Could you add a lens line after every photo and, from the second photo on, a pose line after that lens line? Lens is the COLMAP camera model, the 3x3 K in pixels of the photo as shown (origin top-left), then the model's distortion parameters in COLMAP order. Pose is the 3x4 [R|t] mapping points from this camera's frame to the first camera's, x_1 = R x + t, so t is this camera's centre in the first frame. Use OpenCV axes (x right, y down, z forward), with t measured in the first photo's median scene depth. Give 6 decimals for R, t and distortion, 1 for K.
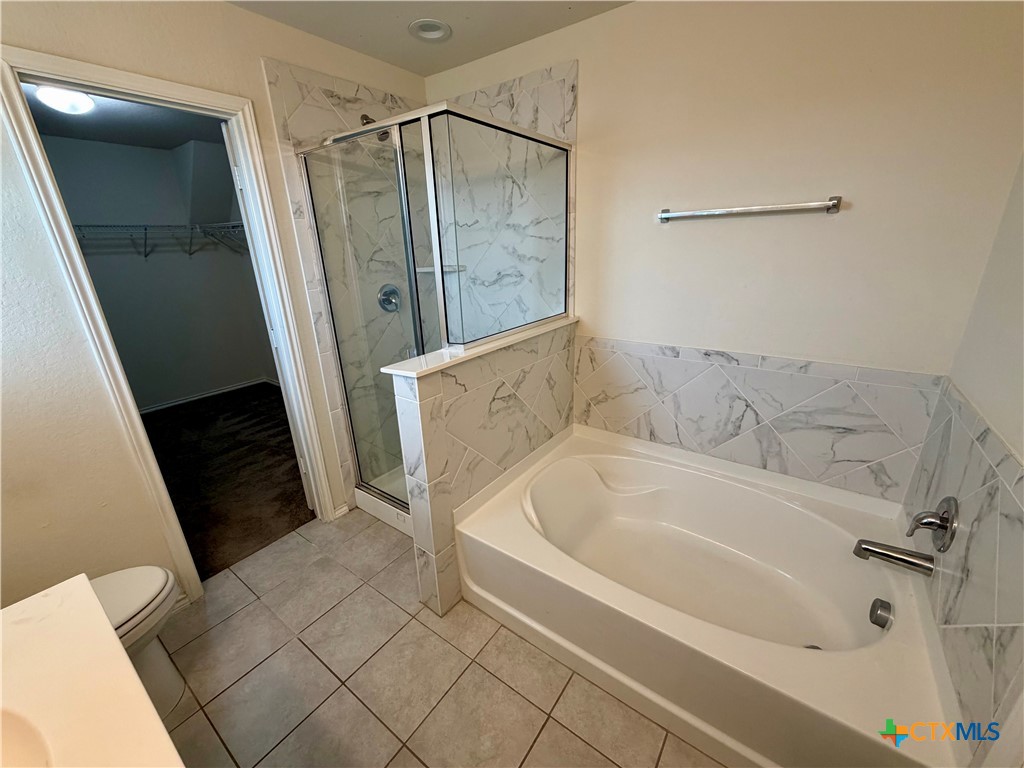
lens RADIAL K [[404.6, 0, 508.8], [0, 404.6, 385.0], [0, 0, 1]] dist [0.000412, -0.000002]
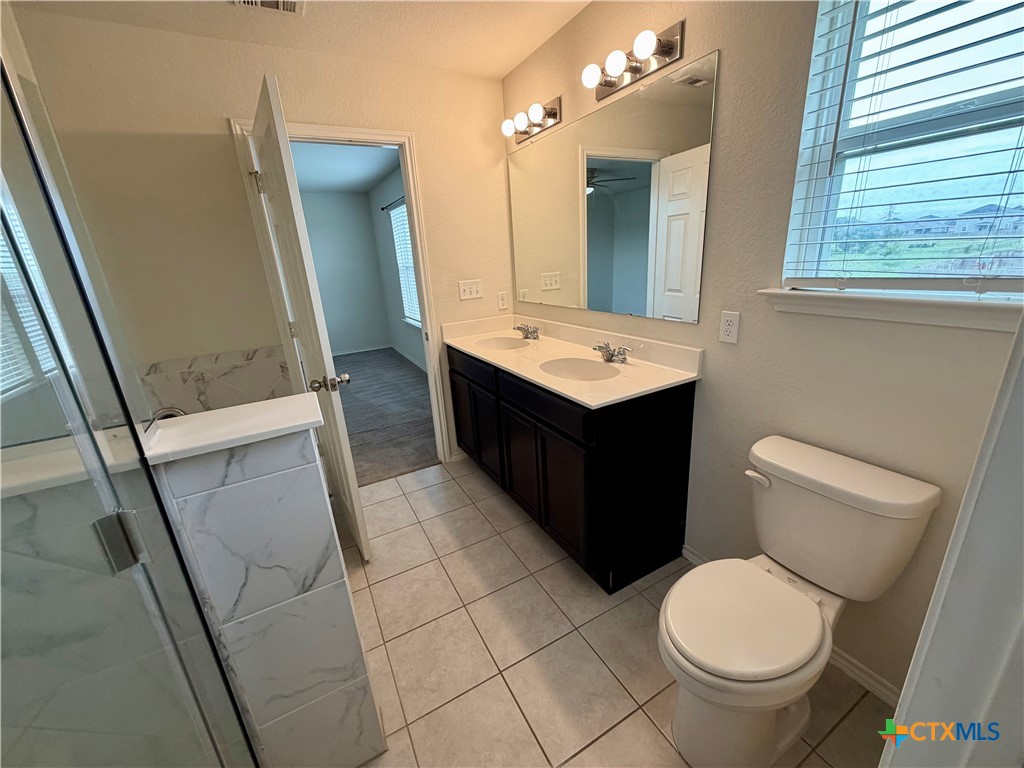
lens RADIAL K [[404.6, 0, 511.2], [0, 404.6, 381.0], [0, 0, 1]] dist [0.000412, -0.000002]
pose [[-0.900017, -0.050064, 0.432969, -0.845447], [0.218354, 0.807939, 0.547317, -0.369630], [-0.377214, 0.587135, -0.716228, 1.317150]]
